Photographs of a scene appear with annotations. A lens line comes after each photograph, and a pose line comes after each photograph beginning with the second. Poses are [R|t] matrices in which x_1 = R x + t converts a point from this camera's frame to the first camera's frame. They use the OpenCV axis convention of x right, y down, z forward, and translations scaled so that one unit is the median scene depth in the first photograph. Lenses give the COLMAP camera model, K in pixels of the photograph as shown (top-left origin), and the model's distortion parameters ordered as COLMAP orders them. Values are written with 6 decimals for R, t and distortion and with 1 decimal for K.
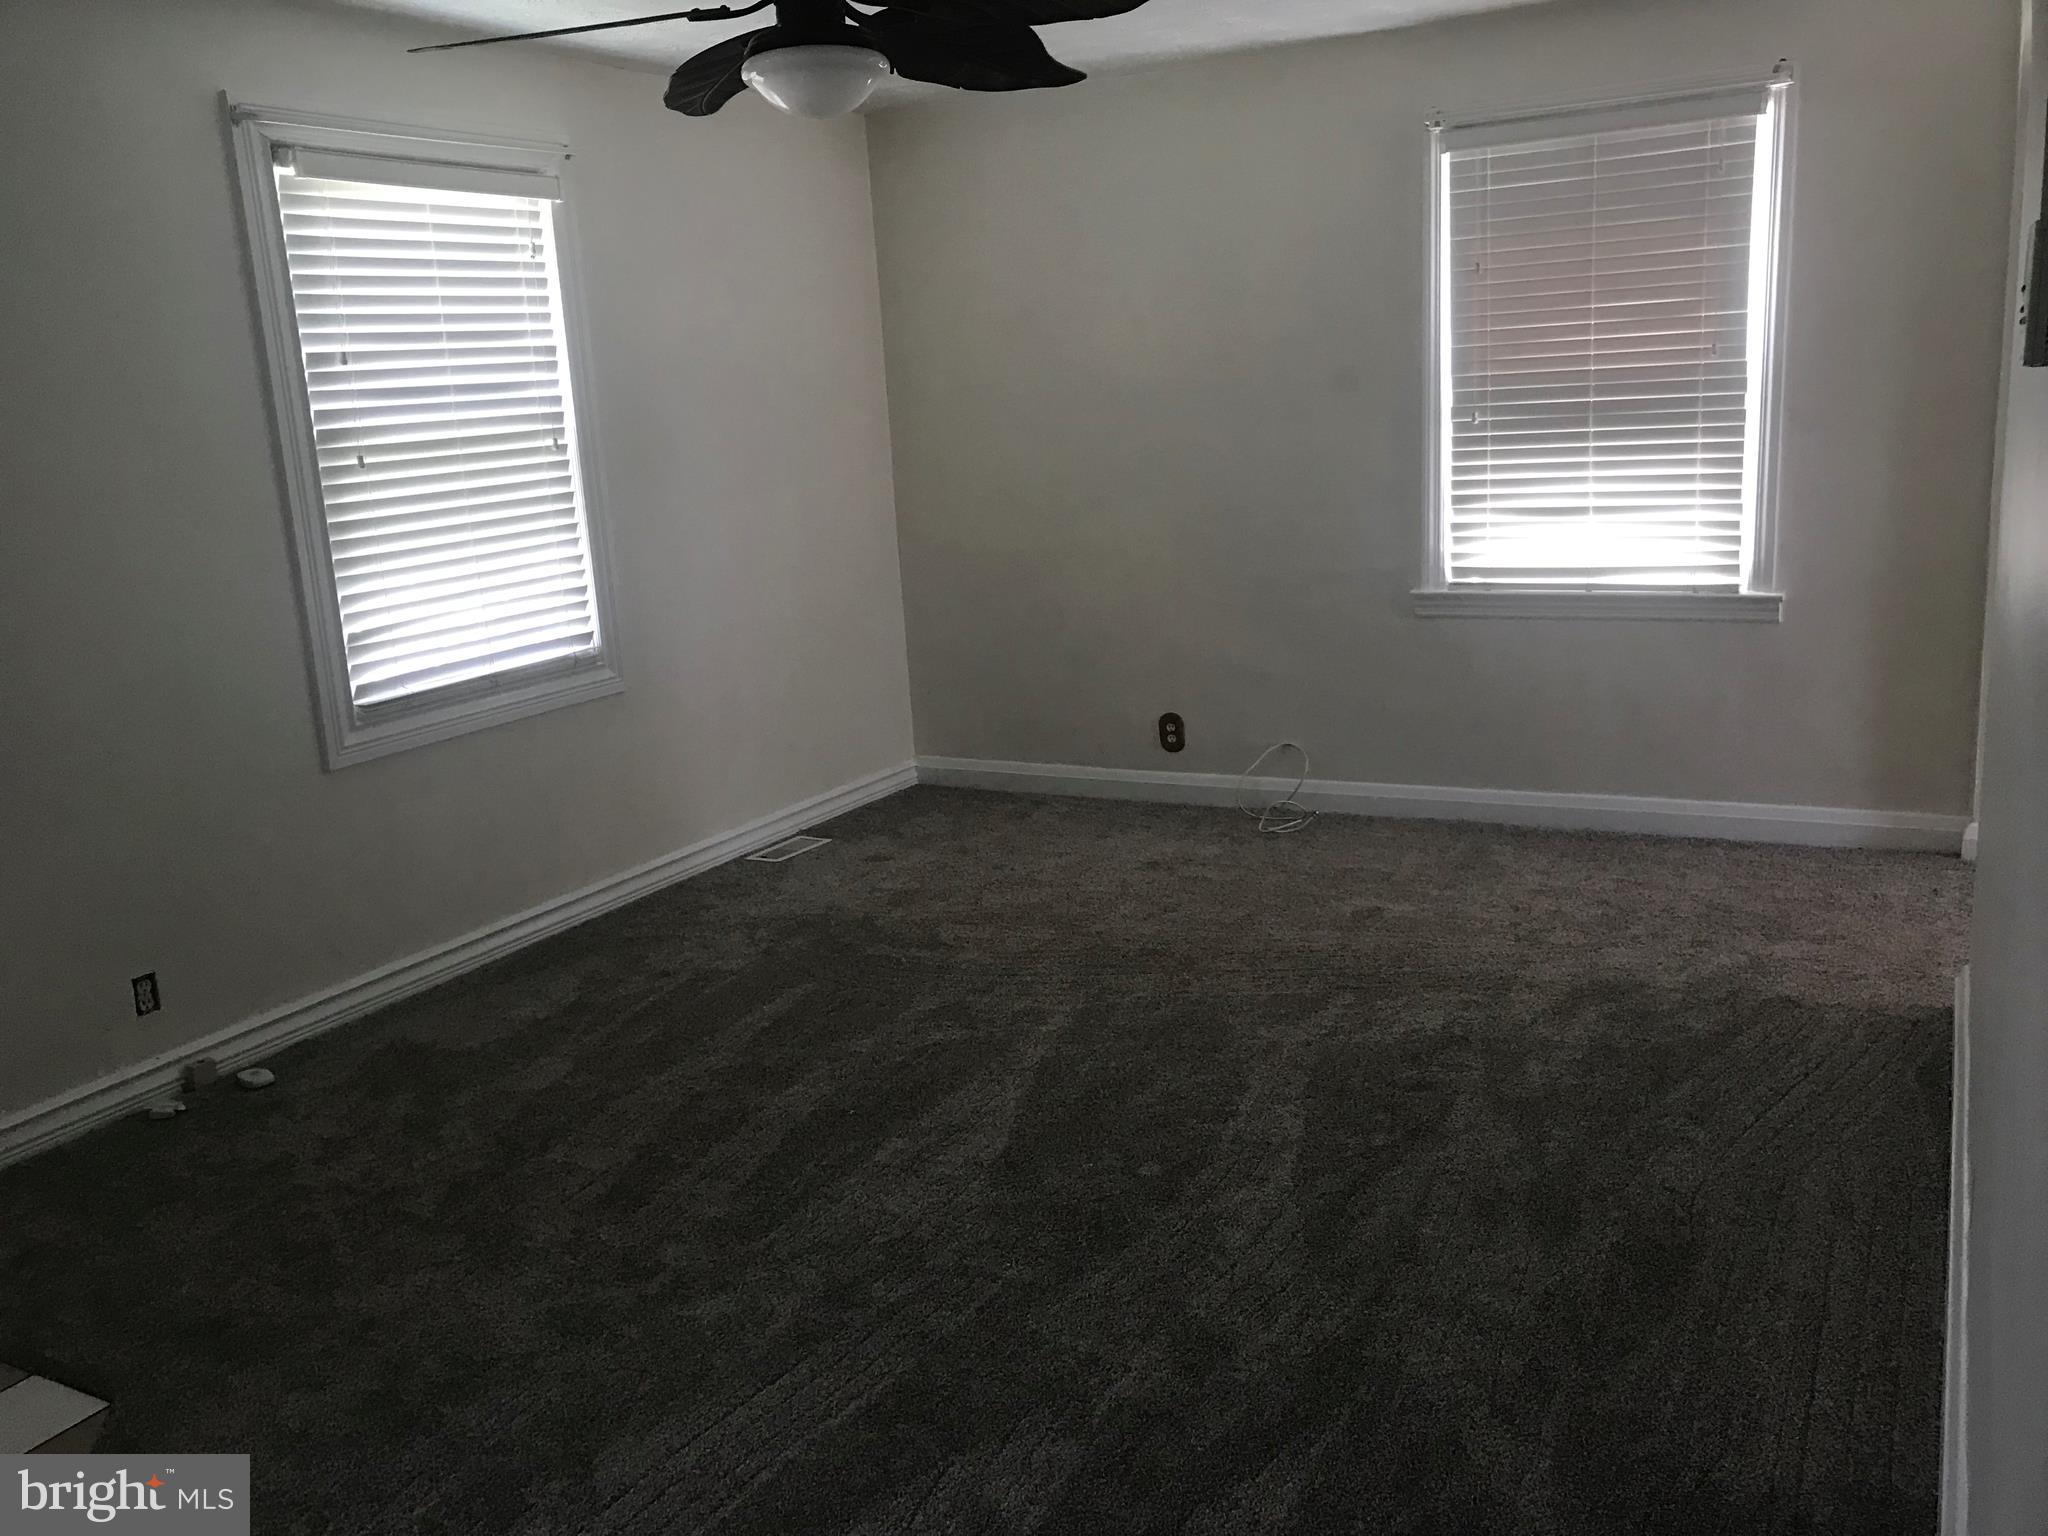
lens RADIAL K [[1659.8, 0, 1024.0], [0, 1659.8, 768.0], [0, 0, 1]] dist [-0.006881, 0.013148]
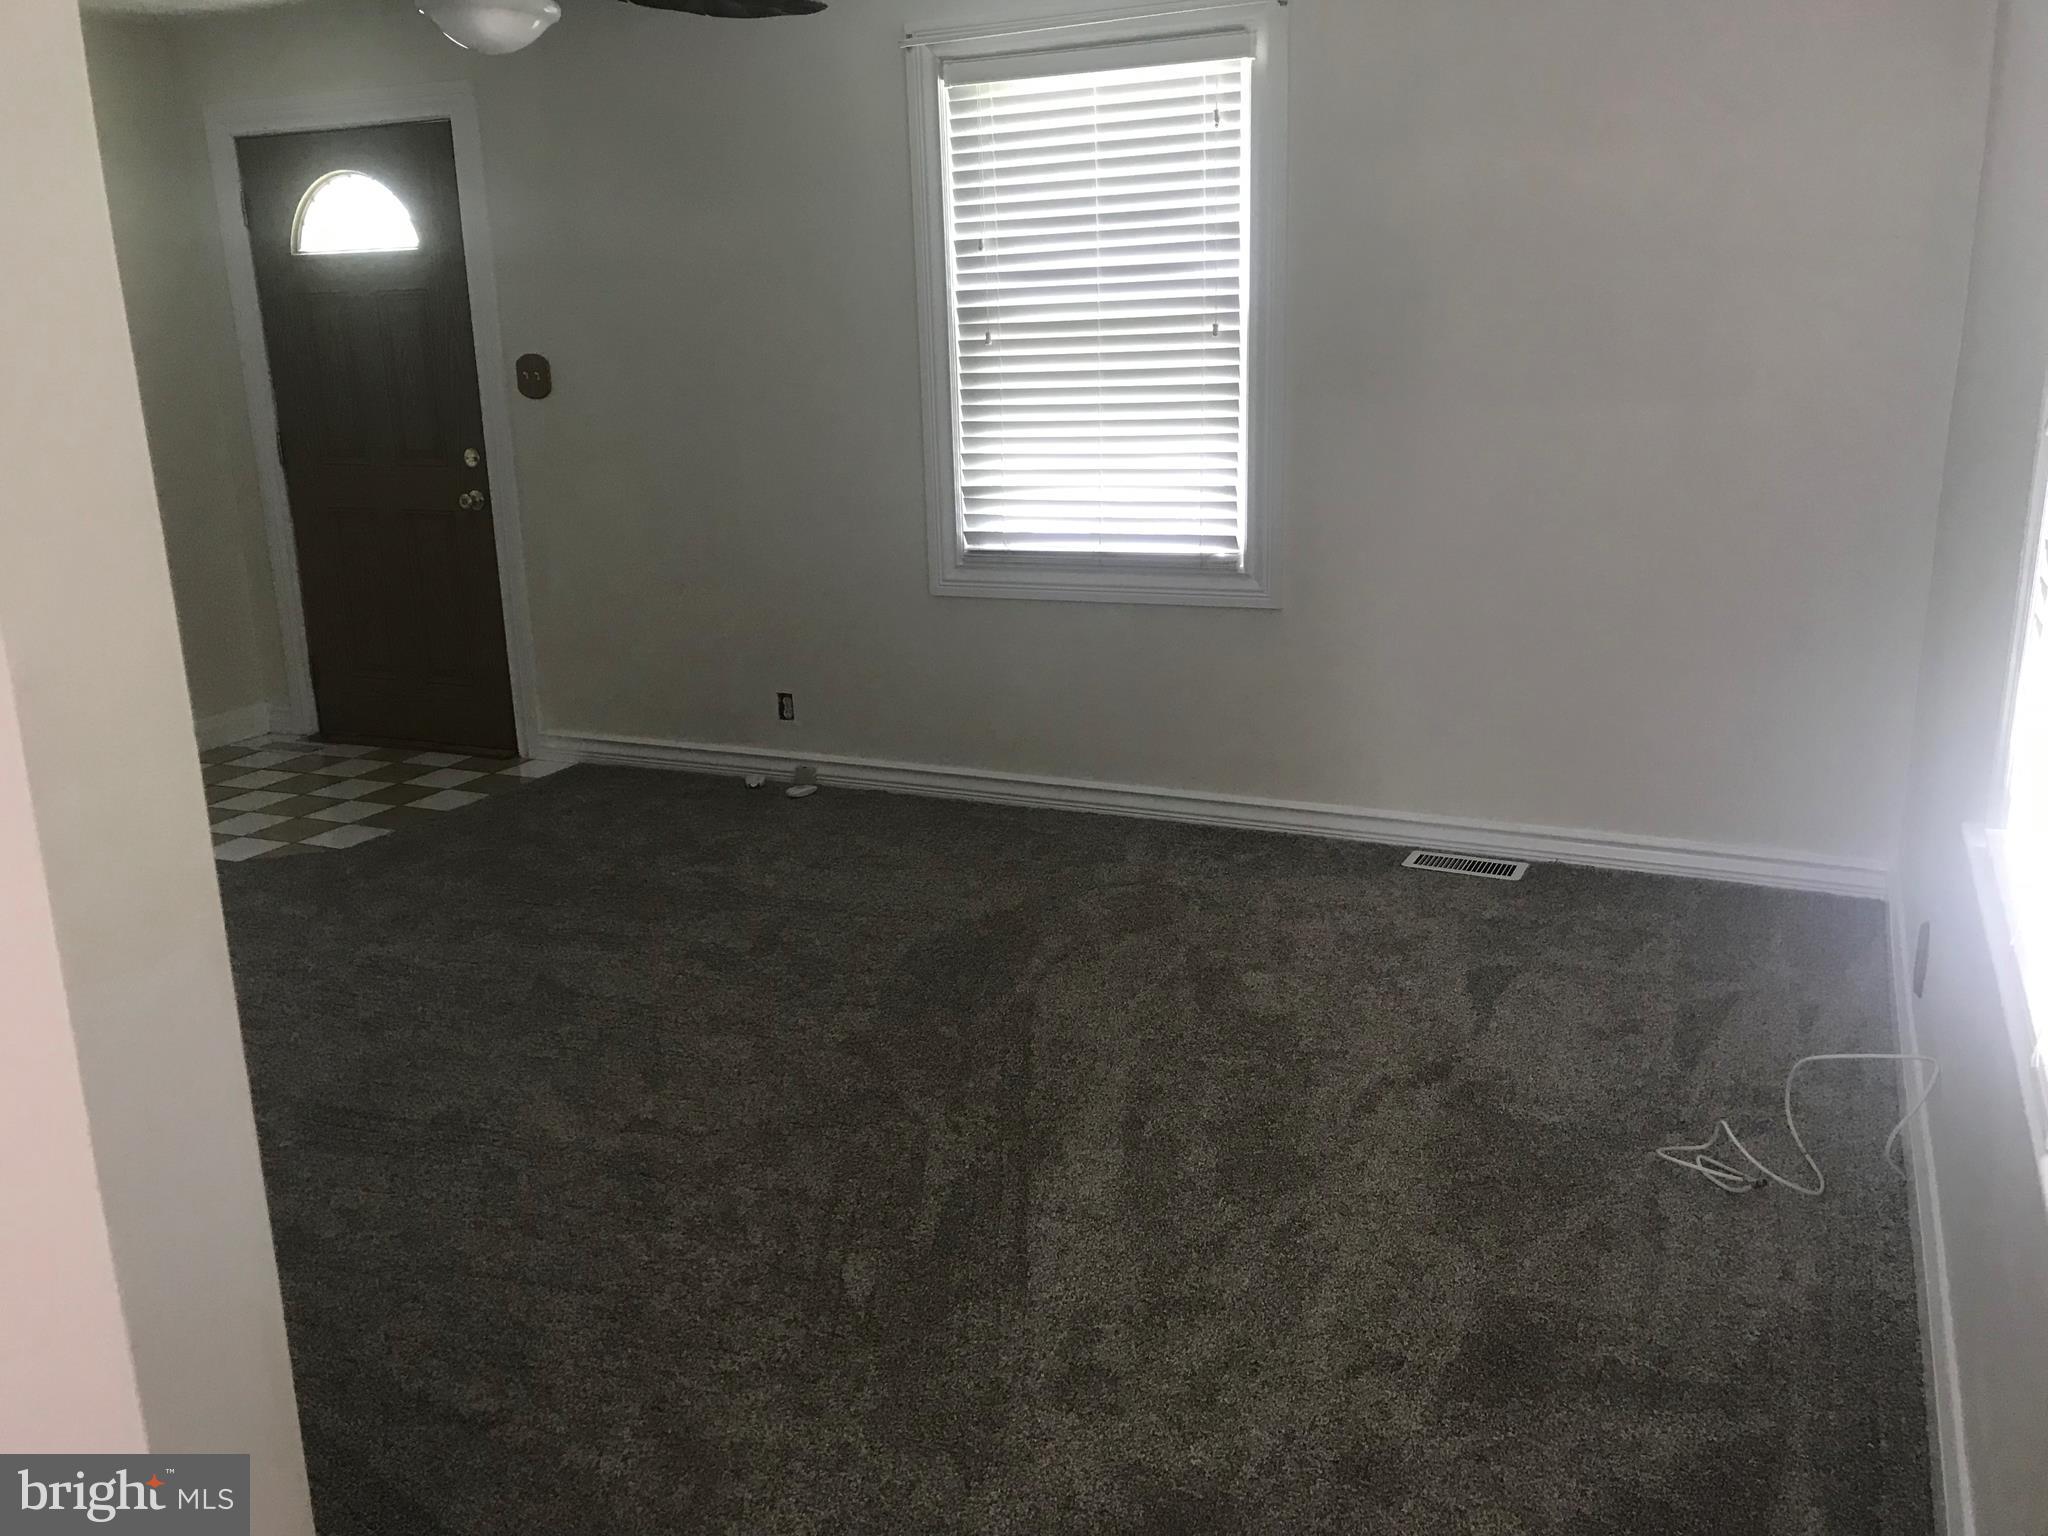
lens RADIAL K [[1660.4, 0, 1025.8], [0, 1660.4, 743.9], [0, 0, 1]] dist [0.043328, -0.069276]
pose [[0.067600, 0.301458, -0.951080, 0.816085], [-0.199435, 0.938105, 0.283170, -0.266870], [0.977576, 0.170536, 0.123538, 0.989412]]
